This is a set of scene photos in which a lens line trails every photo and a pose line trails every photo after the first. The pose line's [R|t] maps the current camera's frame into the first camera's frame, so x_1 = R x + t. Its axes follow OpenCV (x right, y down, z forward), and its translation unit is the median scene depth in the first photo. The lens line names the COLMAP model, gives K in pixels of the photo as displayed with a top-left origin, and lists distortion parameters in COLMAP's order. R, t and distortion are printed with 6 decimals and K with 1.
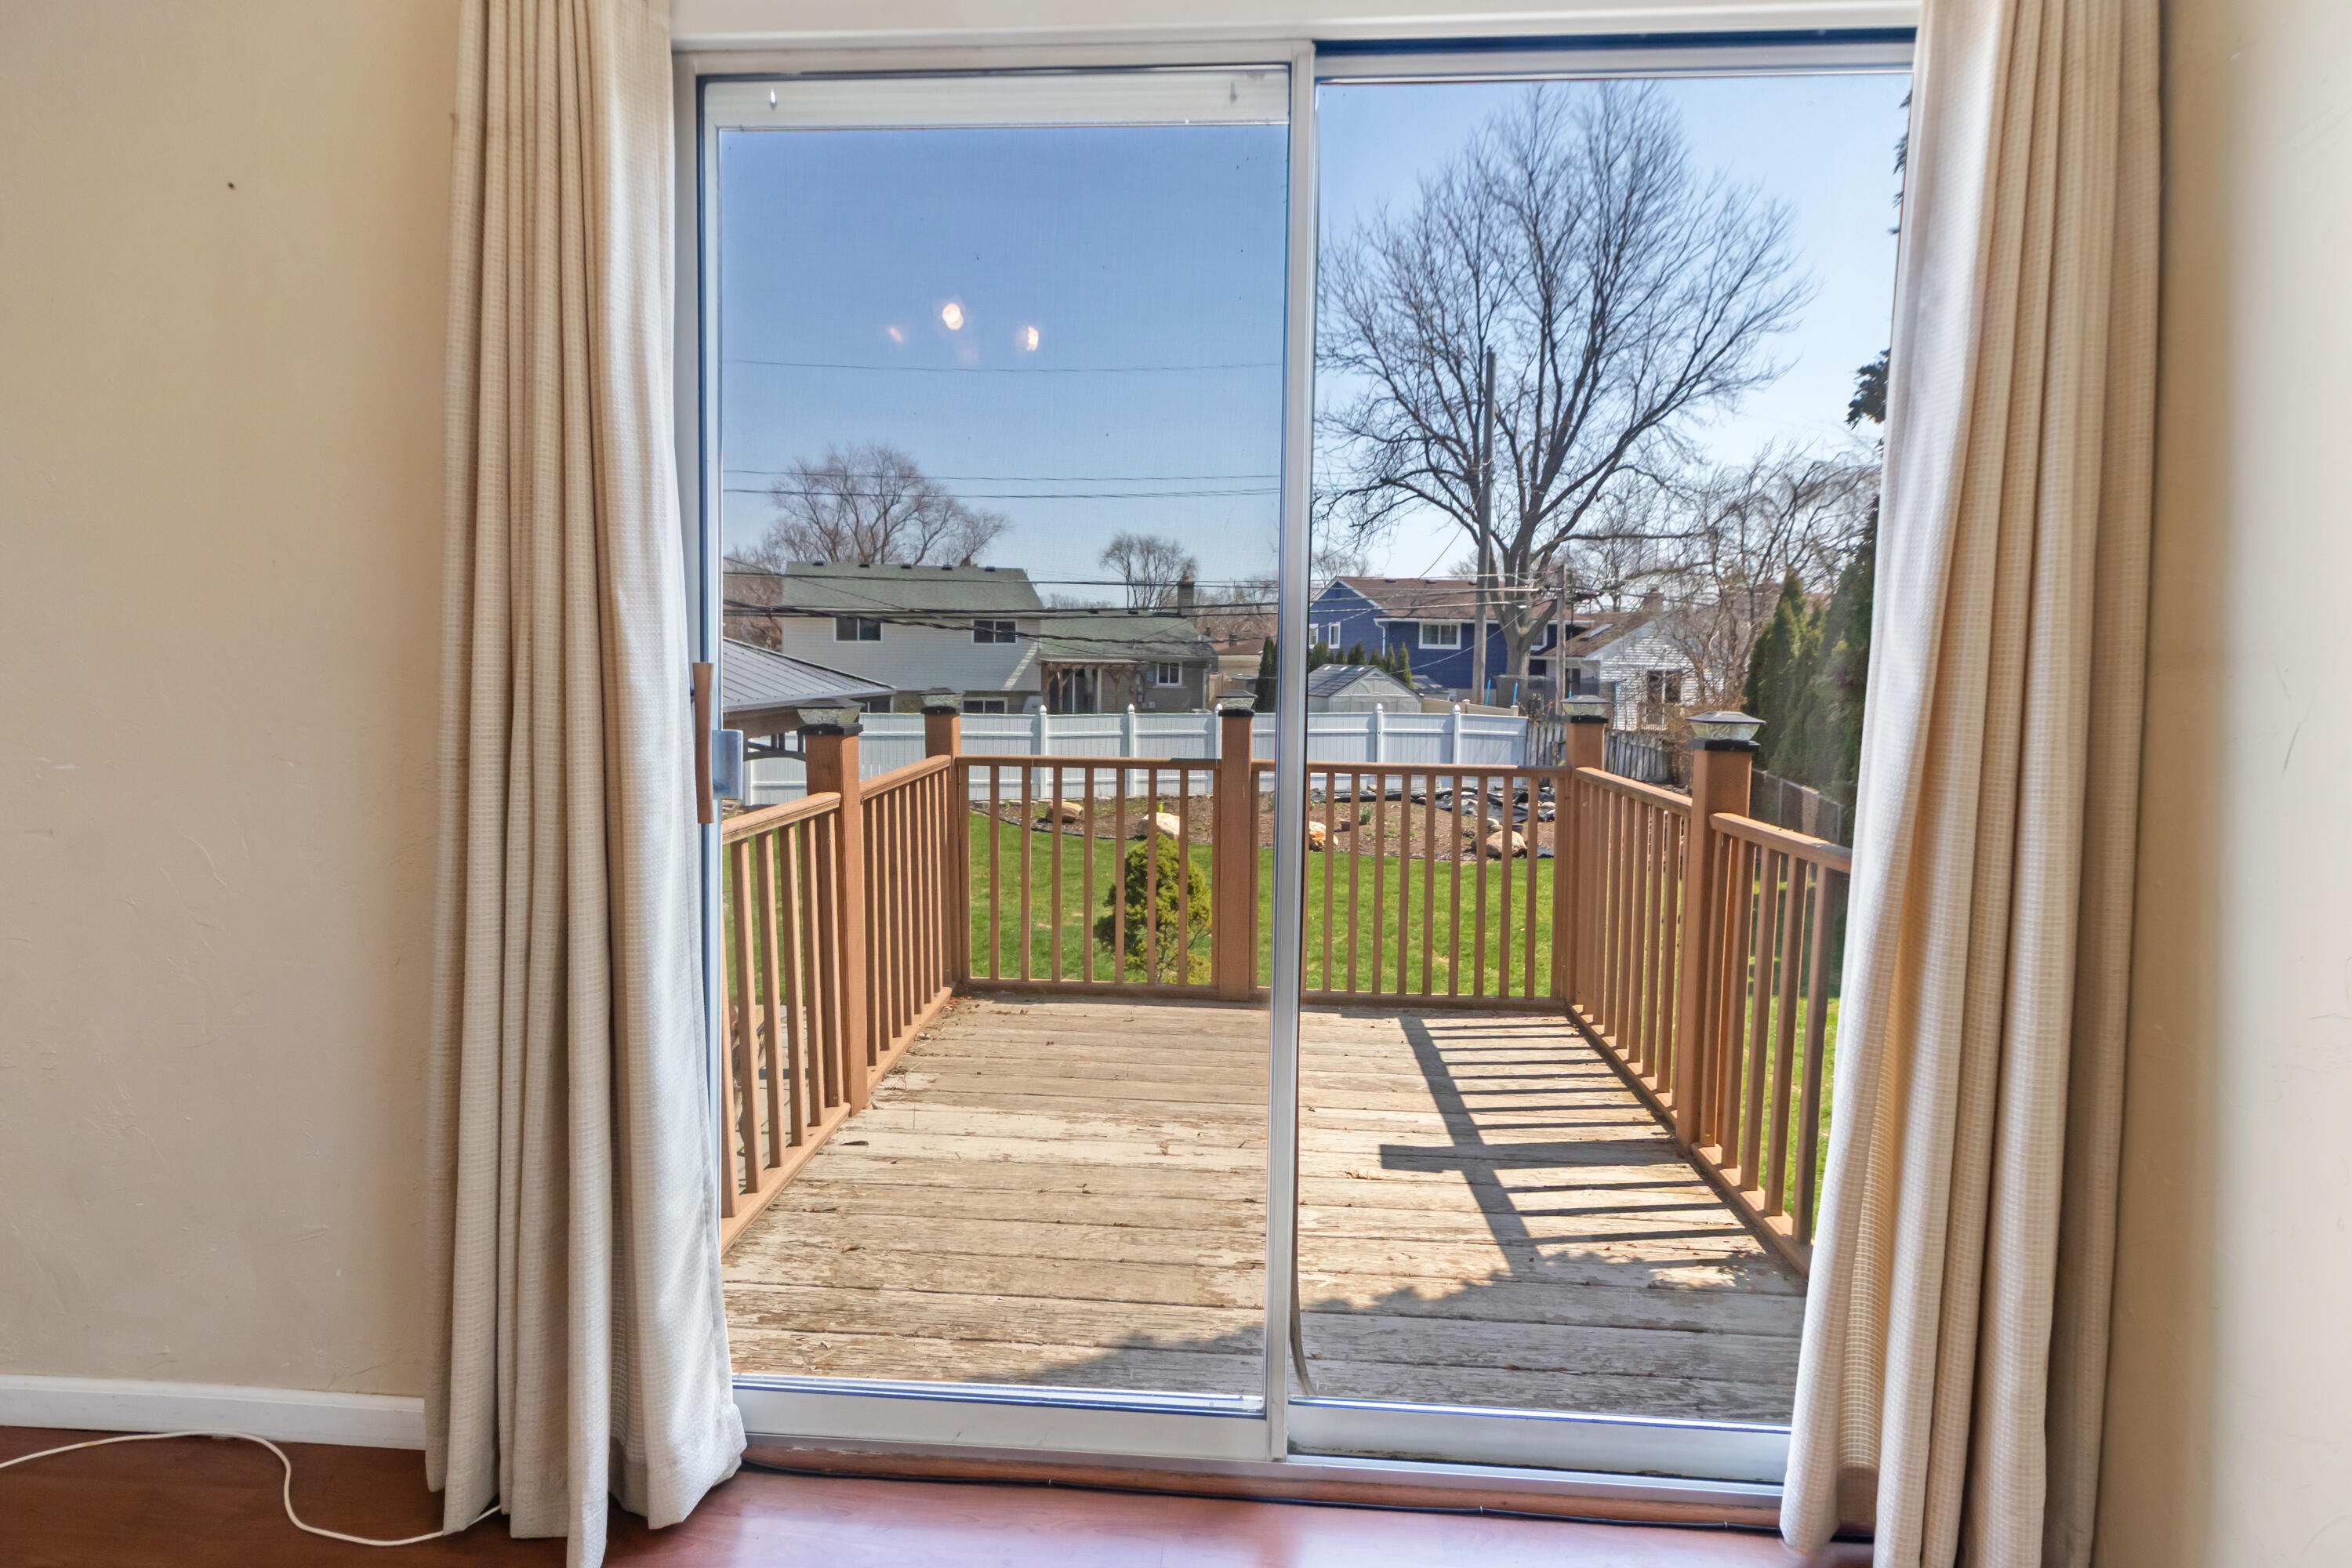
lens RADIAL K [[1116.0, 0, 1227.0], [0, 1116.0, 733.1], [0, 0, 1]] dist [0.004882, 0.000138]
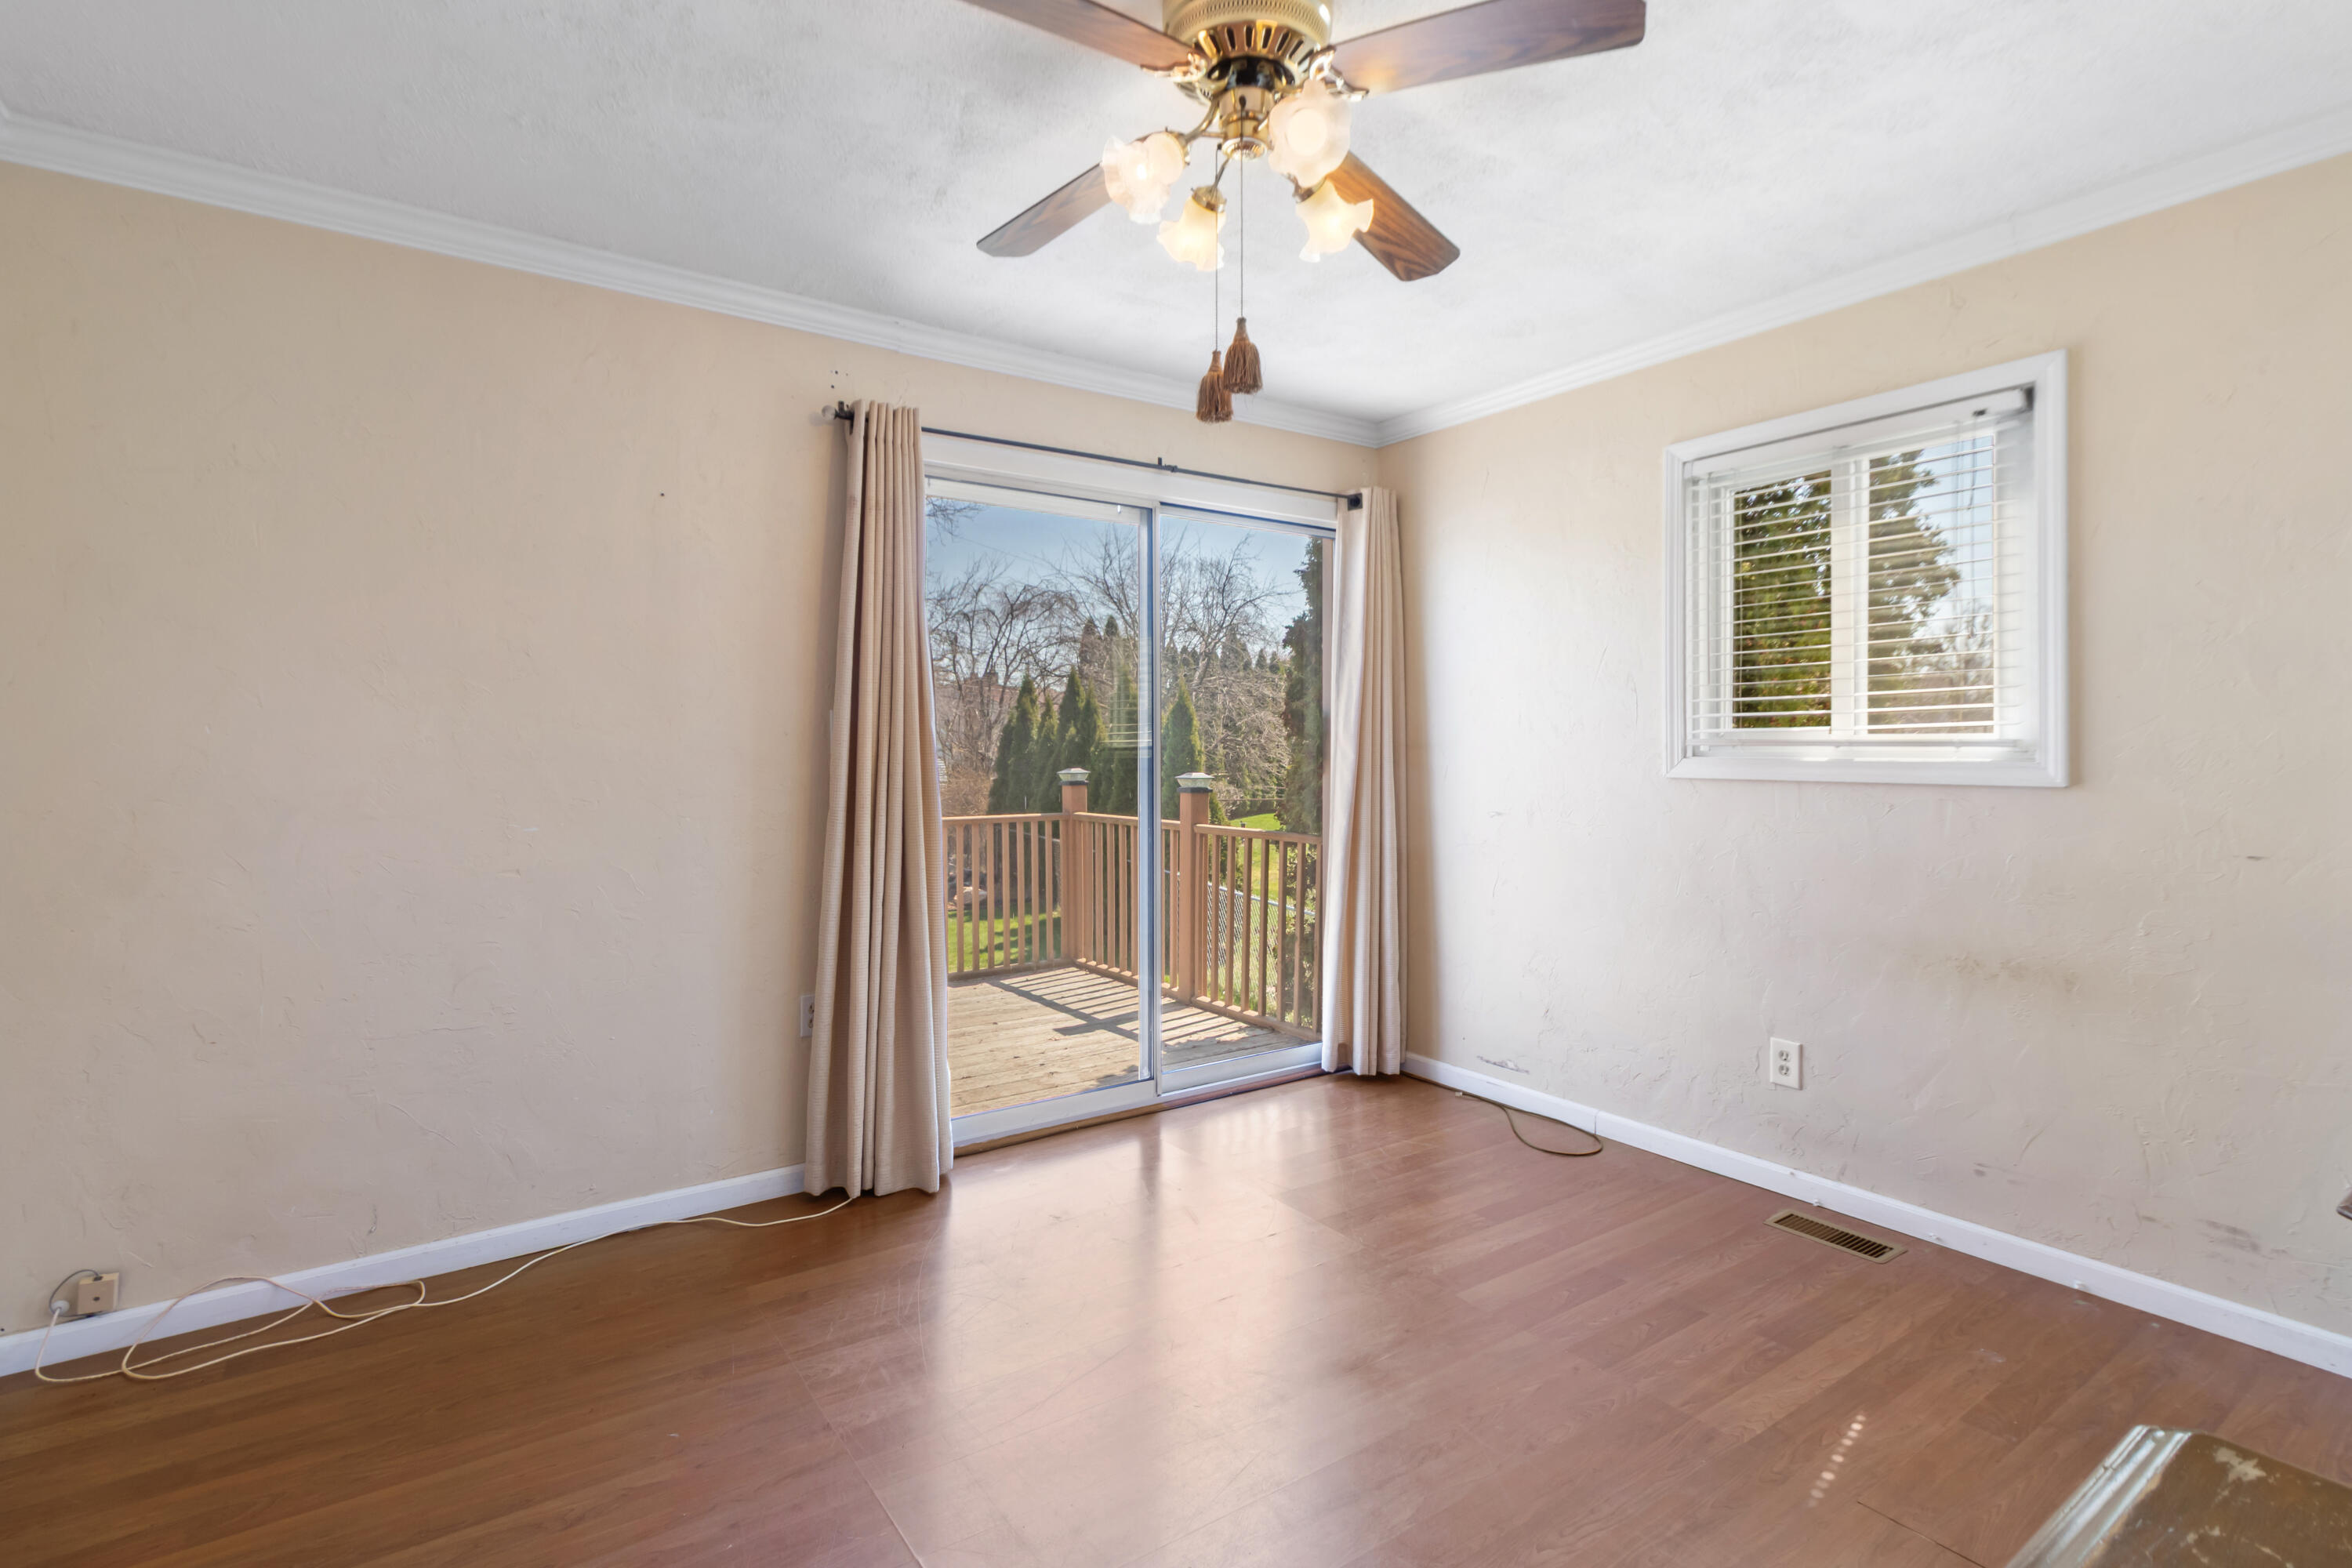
lens RADIAL K [[1116.0, 0, 1171.9], [0, 1116.0, 765.1], [0, 0, 1]] dist [0.004882, 0.000138]
pose [[0.785457, -0.023156, 0.618482, -0.804195], [0.050689, 0.998350, -0.026995, 0.017700], [-0.616837, 0.052554, 0.785335, -0.518087]]
